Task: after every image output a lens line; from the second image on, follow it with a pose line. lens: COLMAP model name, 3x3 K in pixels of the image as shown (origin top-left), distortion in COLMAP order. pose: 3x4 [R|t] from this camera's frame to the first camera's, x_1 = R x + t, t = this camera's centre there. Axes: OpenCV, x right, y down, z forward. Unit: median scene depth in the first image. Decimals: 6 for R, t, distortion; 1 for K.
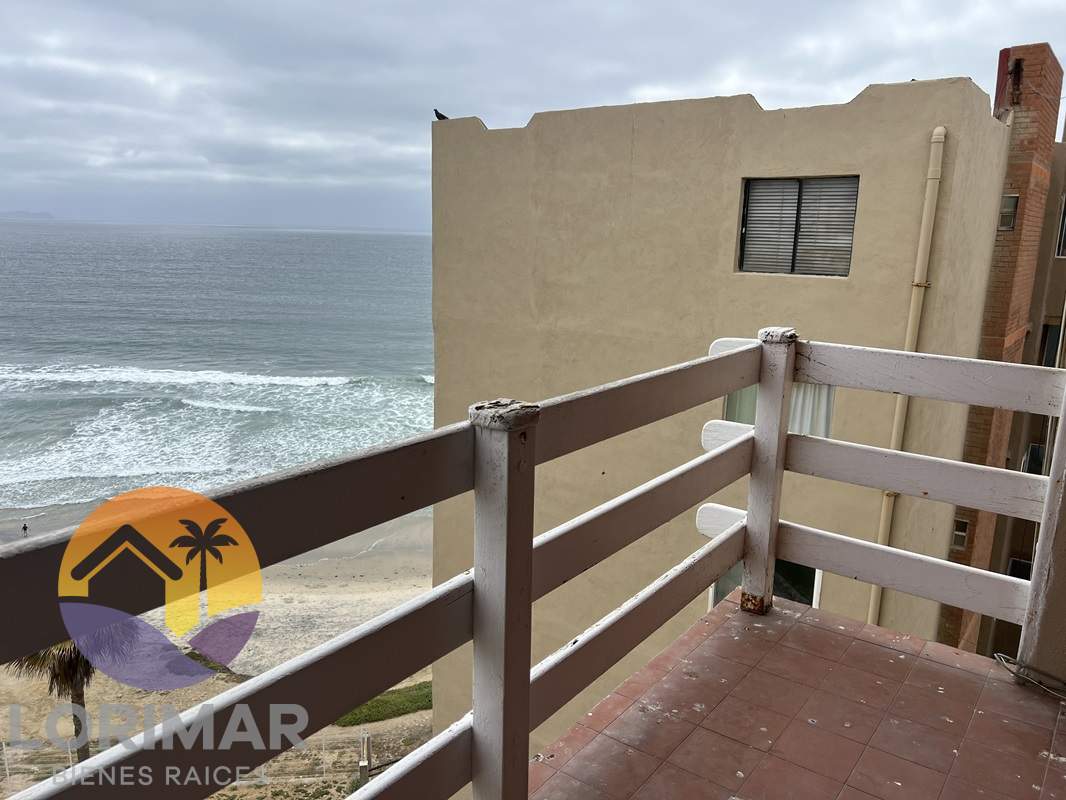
lens RADIAL K [[804.8, 0, 528.8], [0, 804.8, 435.6], [0, 0, 1]] dist [0.039404, -0.018372]
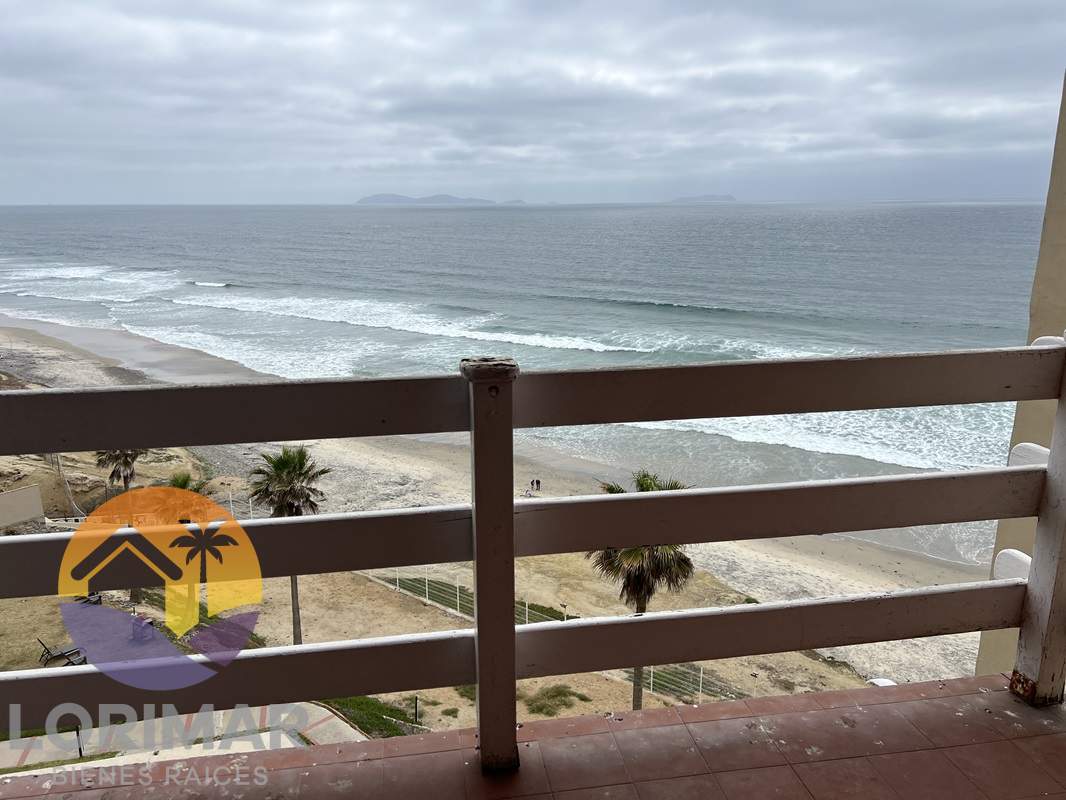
lens RADIAL K [[804.8, 0, 525.8], [0, 804.8, 395.4], [0, 0, 1]] dist [0.039404, -0.018372]
pose [[0.723025, 0.137622, -0.676975, 0.097533], [-0.151097, 0.987733, 0.039422, -0.005408], [0.674096, 0.073786, 0.734949, 0.022735]]
